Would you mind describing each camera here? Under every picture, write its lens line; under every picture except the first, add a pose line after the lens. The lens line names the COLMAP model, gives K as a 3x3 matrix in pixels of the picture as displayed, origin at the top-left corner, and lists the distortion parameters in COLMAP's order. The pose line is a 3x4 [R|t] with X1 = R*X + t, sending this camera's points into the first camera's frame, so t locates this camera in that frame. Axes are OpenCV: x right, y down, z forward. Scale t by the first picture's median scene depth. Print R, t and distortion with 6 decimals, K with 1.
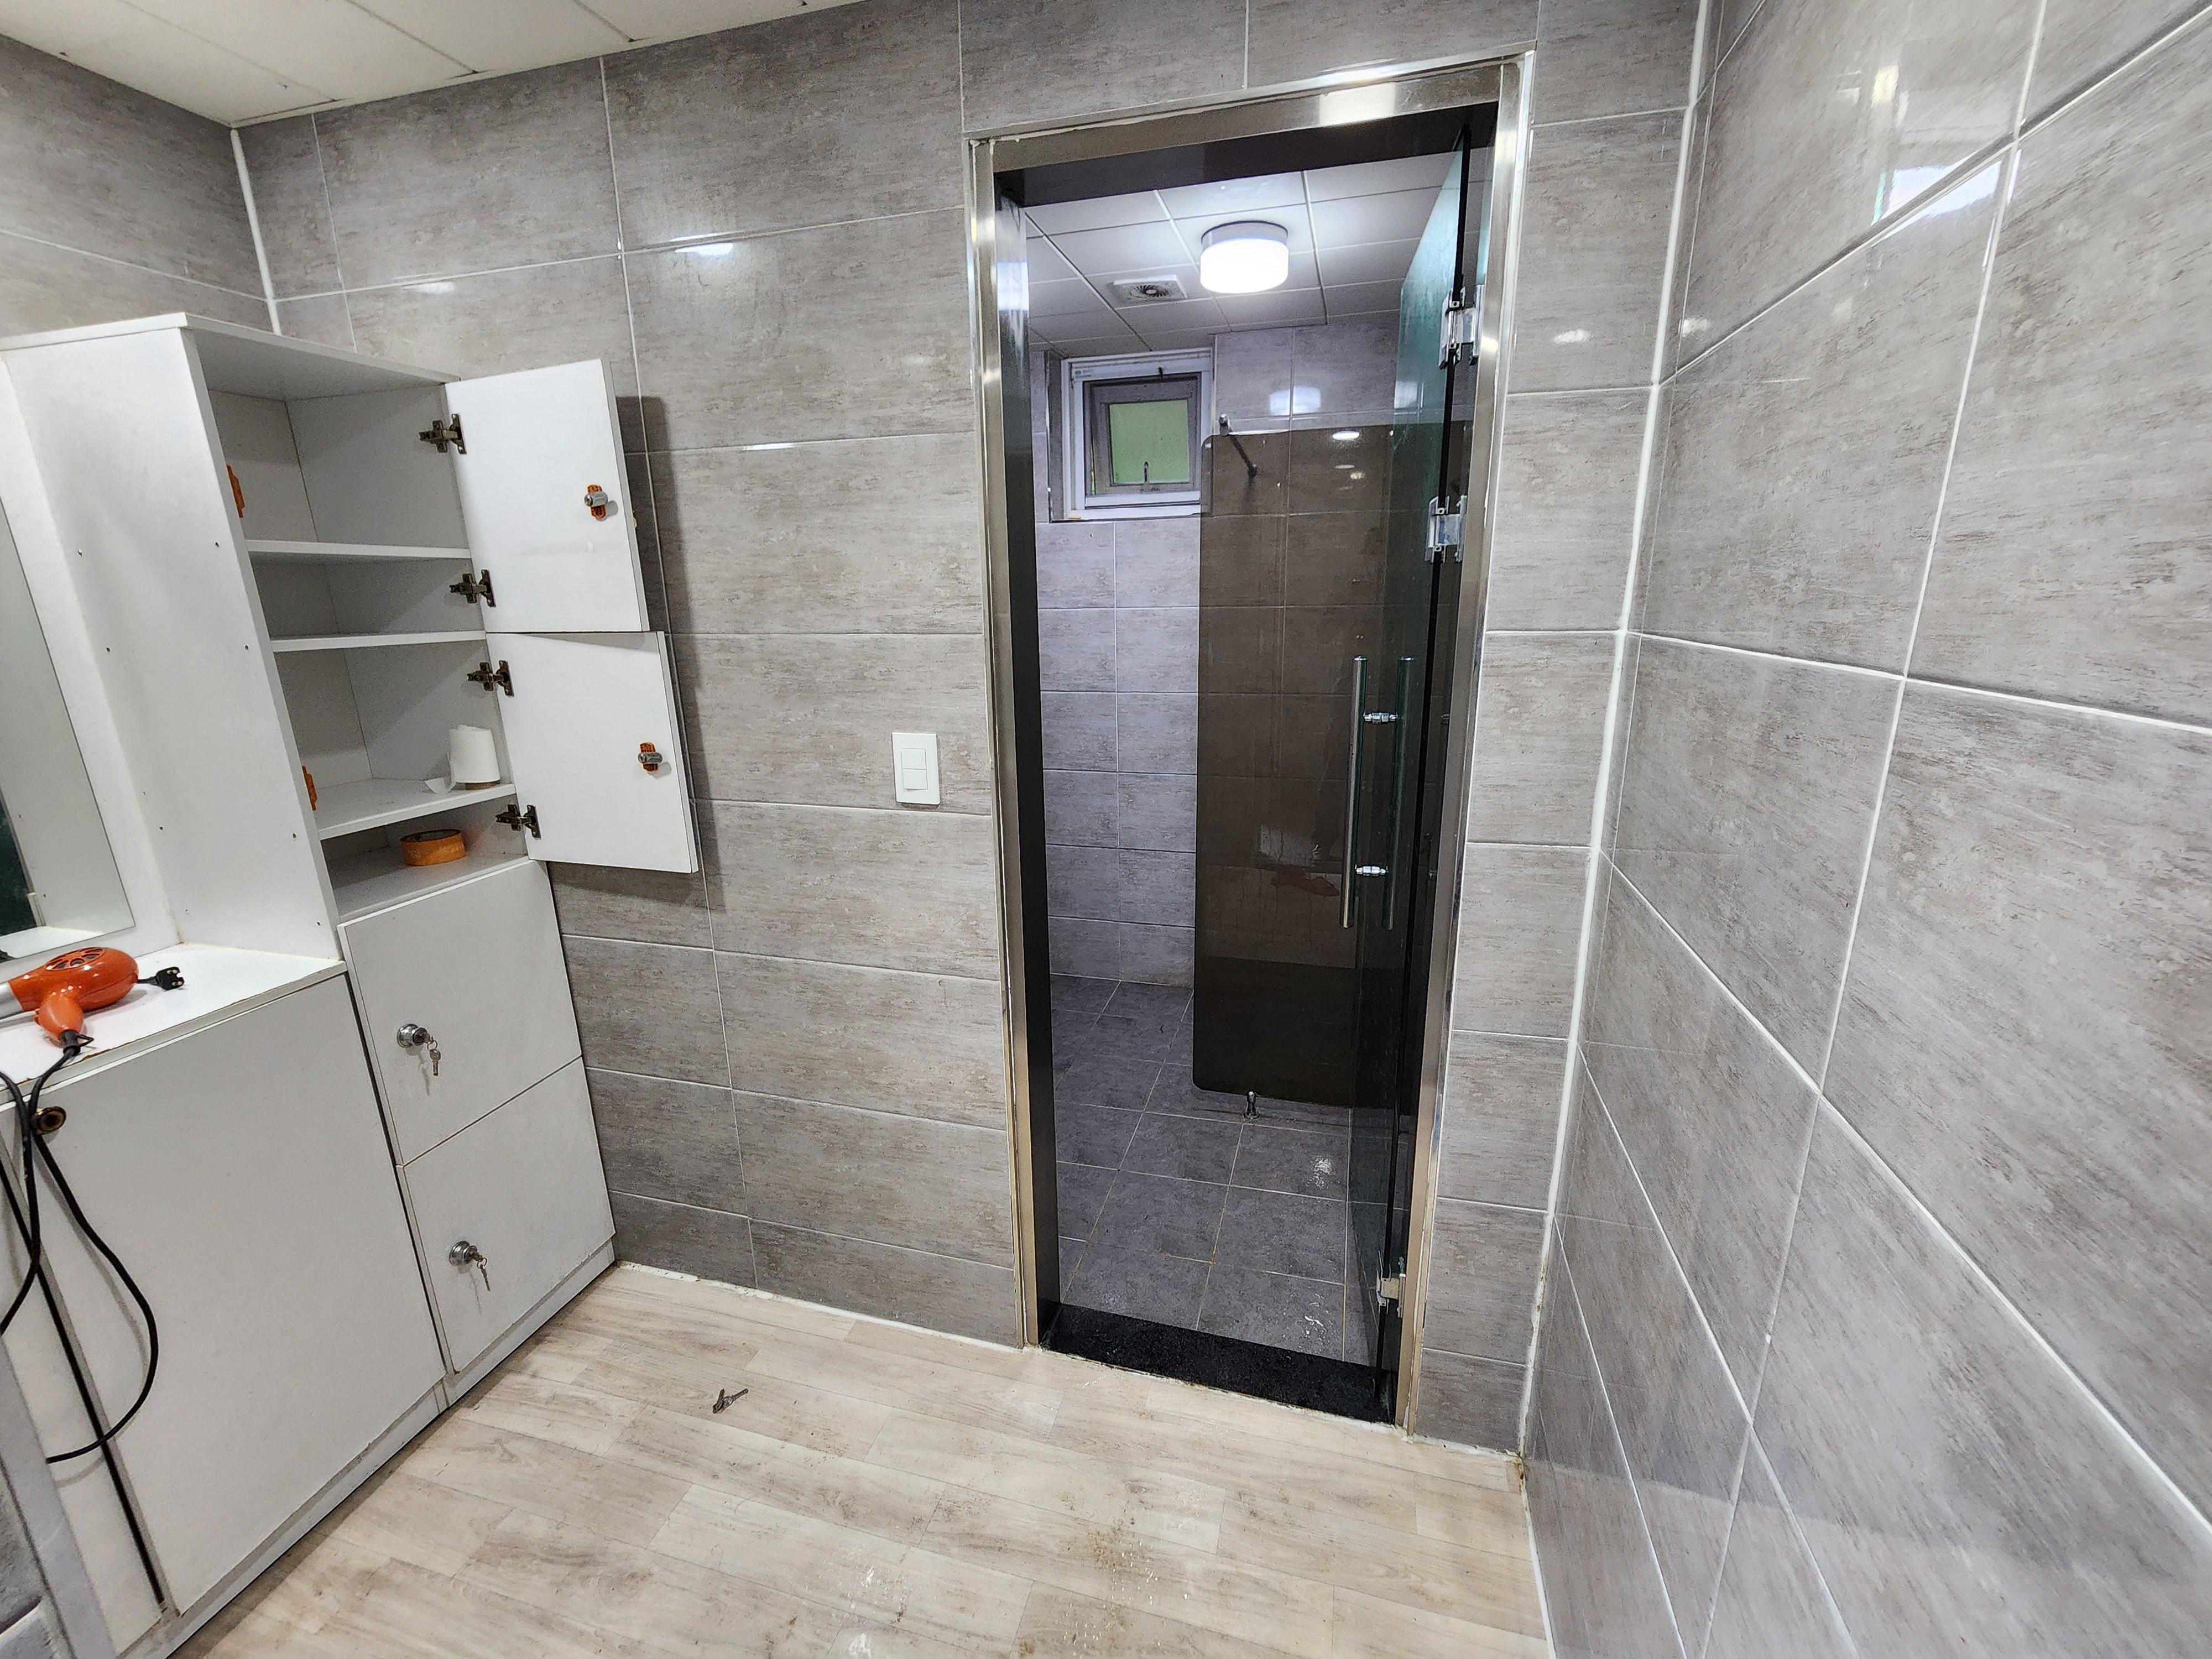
lens RADIAL K [[908.9, 0, 1107.5], [0, 908.9, 827.9], [0, 0, 1]] dist [-0.002520, 0.001764]
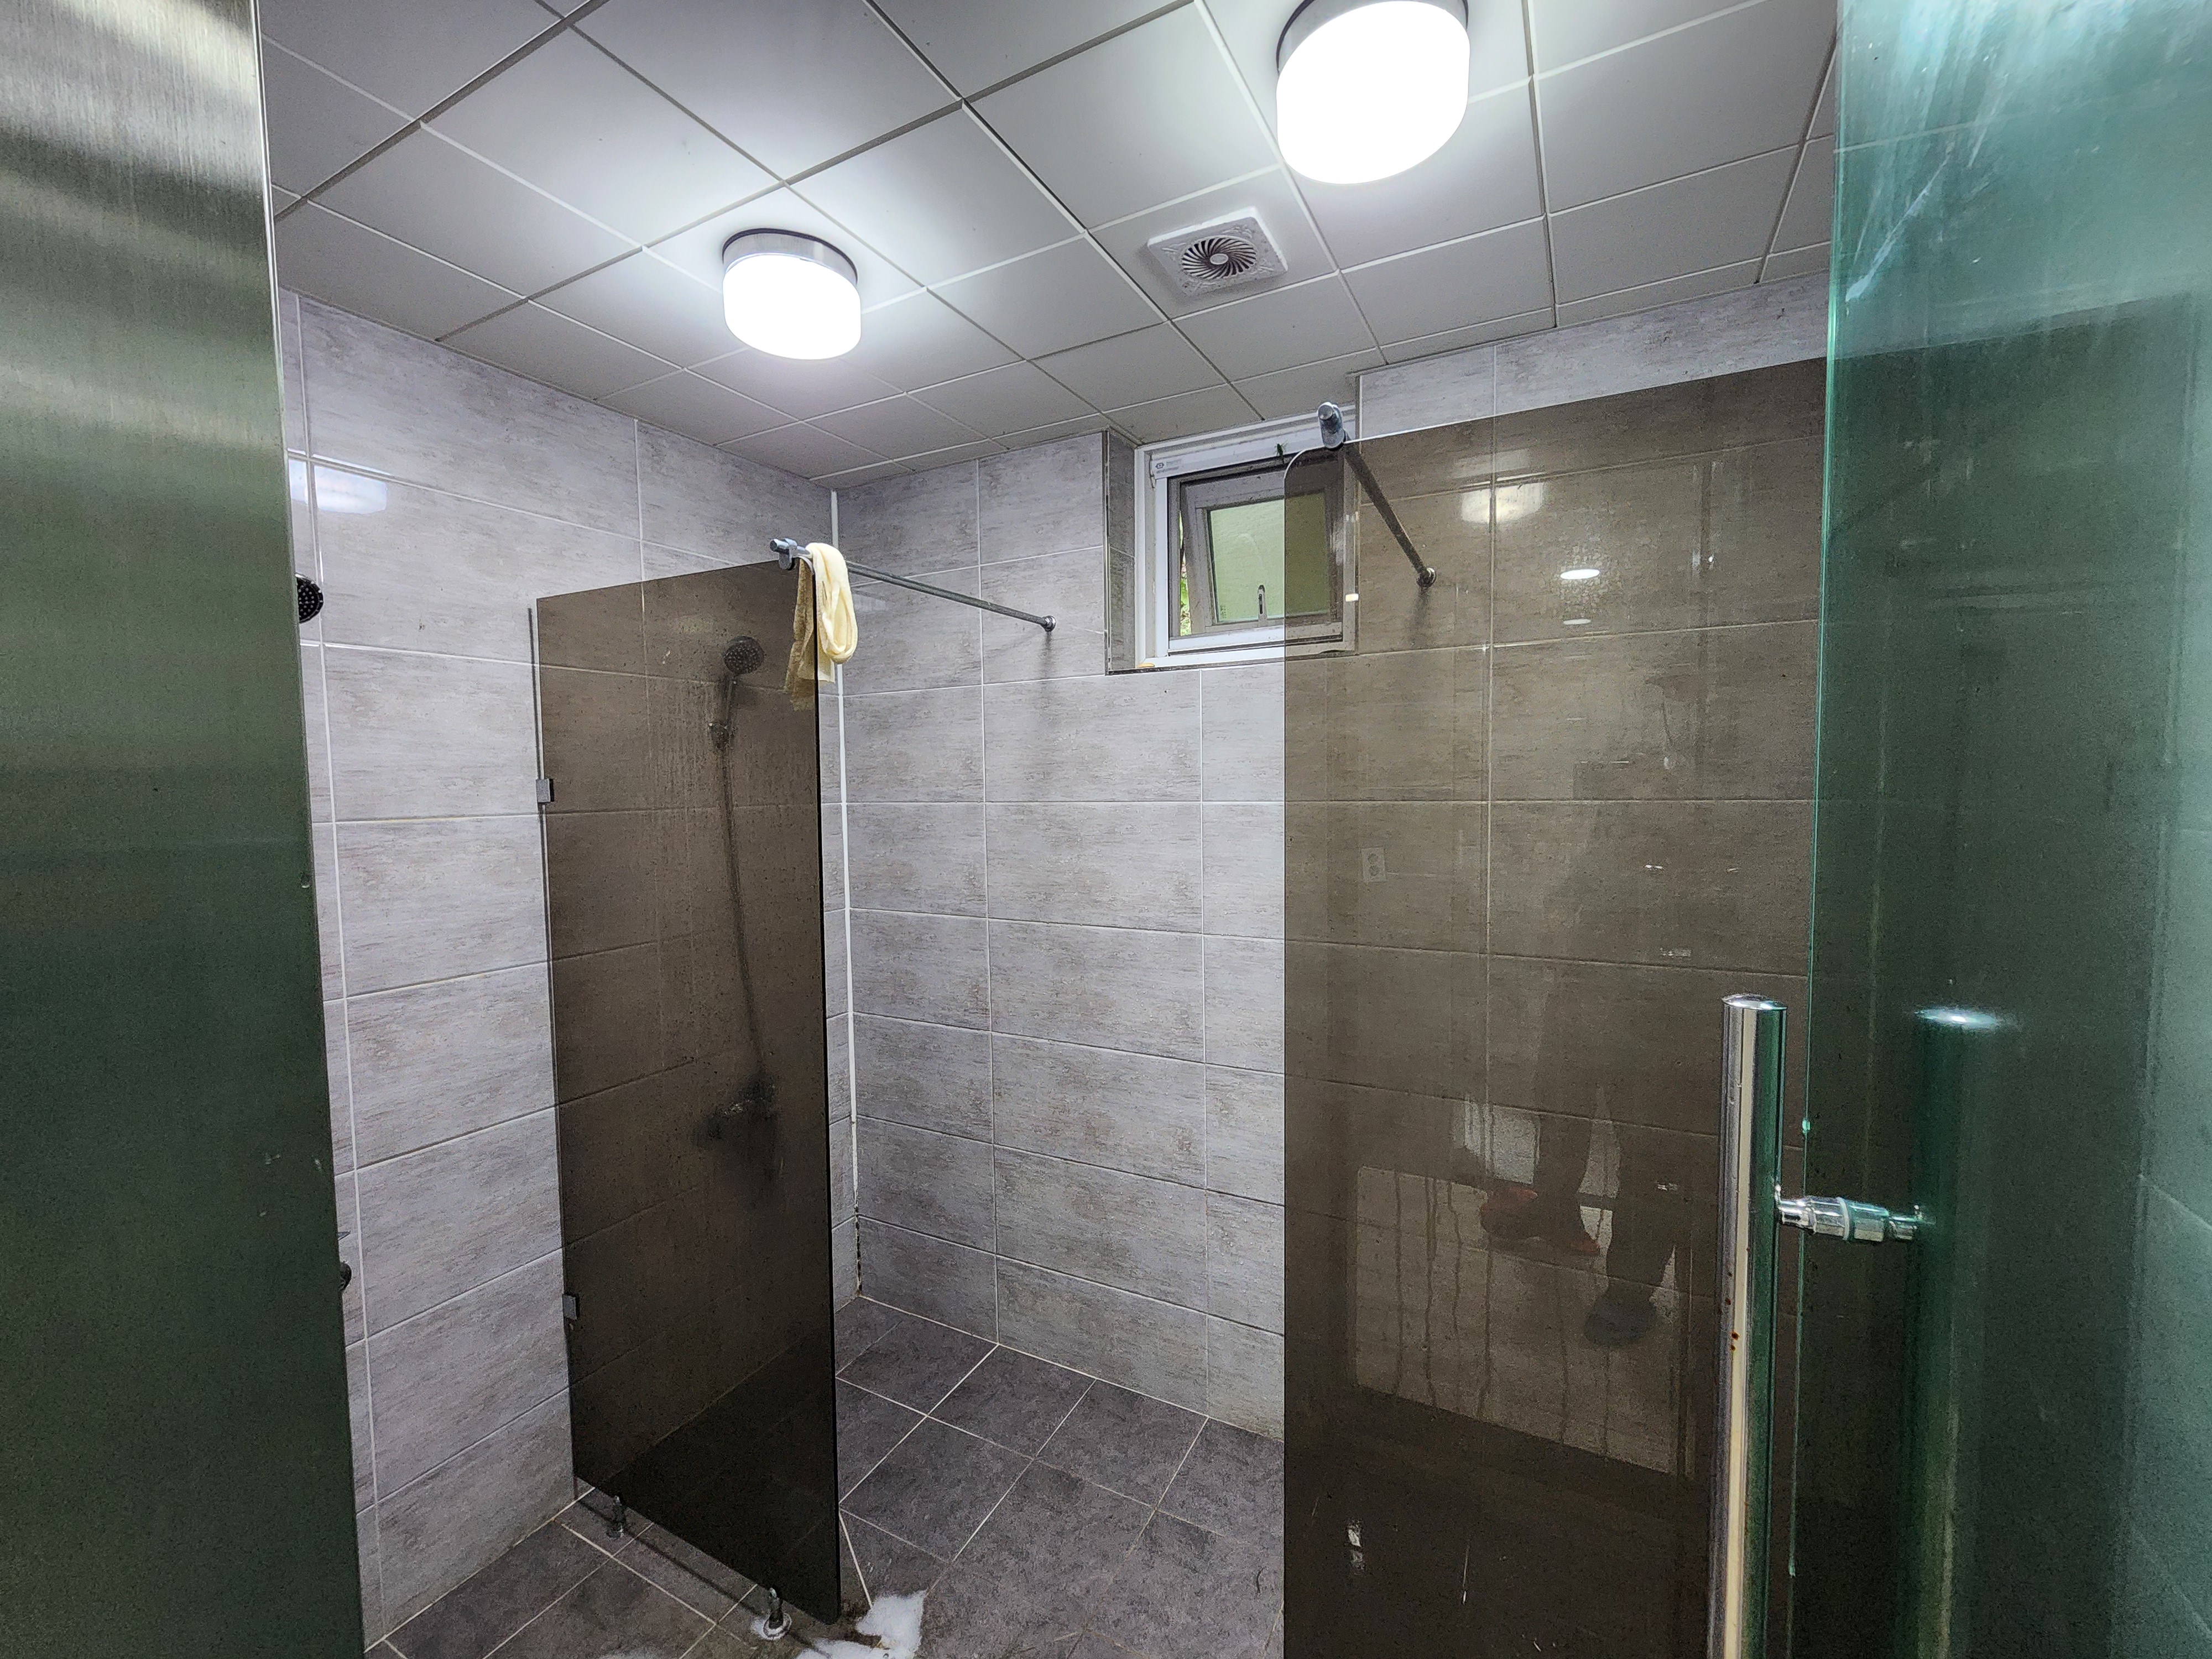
lens RADIAL K [[908.9, 0, 1103.9], [0, 908.9, 833.0], [0, 0, 1]] dist [-0.002520, 0.001764]
pose [[0.975143, 0.014410, -0.221106, 0.080836], [-0.056282, 0.981263, -0.184267, -0.100112], [0.214308, 0.192131, 0.957684, 0.385364]]
